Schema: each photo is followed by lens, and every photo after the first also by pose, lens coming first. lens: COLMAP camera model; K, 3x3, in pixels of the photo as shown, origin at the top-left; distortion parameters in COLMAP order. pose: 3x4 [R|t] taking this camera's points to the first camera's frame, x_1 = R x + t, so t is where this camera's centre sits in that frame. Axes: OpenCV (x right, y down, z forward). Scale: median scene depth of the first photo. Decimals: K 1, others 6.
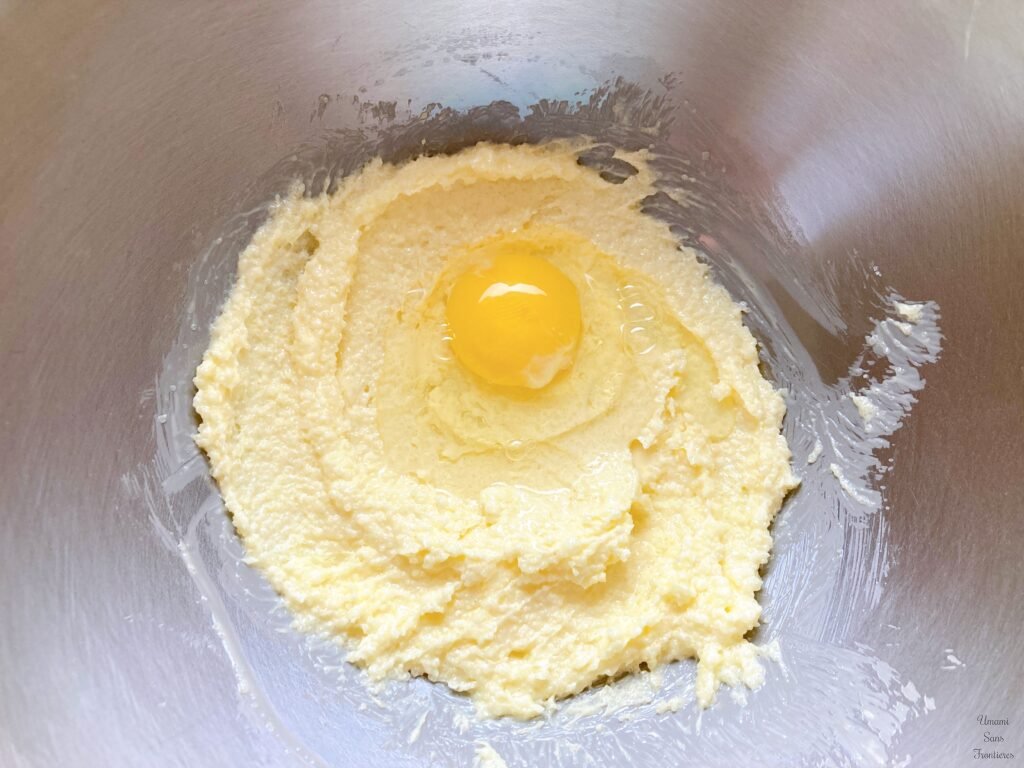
lens RADIAL K [[837.0, 0, 498.7], [0, 837.0, 383.7], [0, 0, 1]] dist [-0.007419, 0.010762]
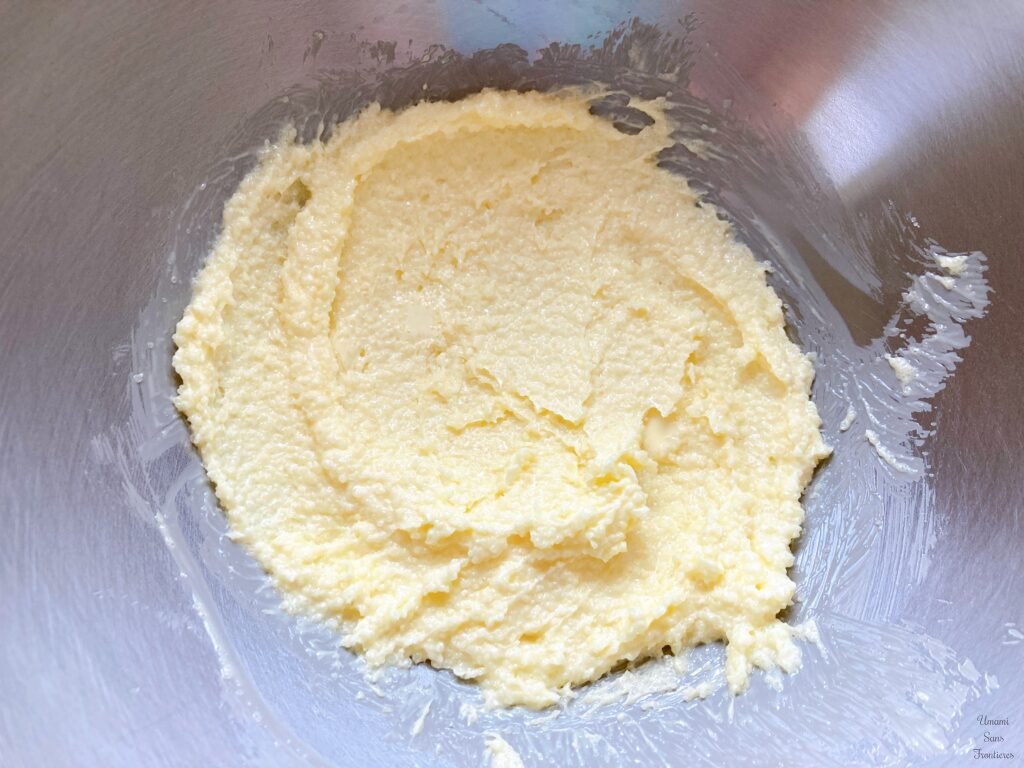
lens RADIAL K [[837.0, 0, 498.7], [0, 837.0, 383.7], [0, 0, 1]] dist [-0.007419, 0.010762]
pose [[0.999681, 0.001643, 0.025190, -0.034146], [-0.001254, 0.999880, -0.015455, 0.060012], [-0.025212, 0.015418, 0.999563, 0.084011]]
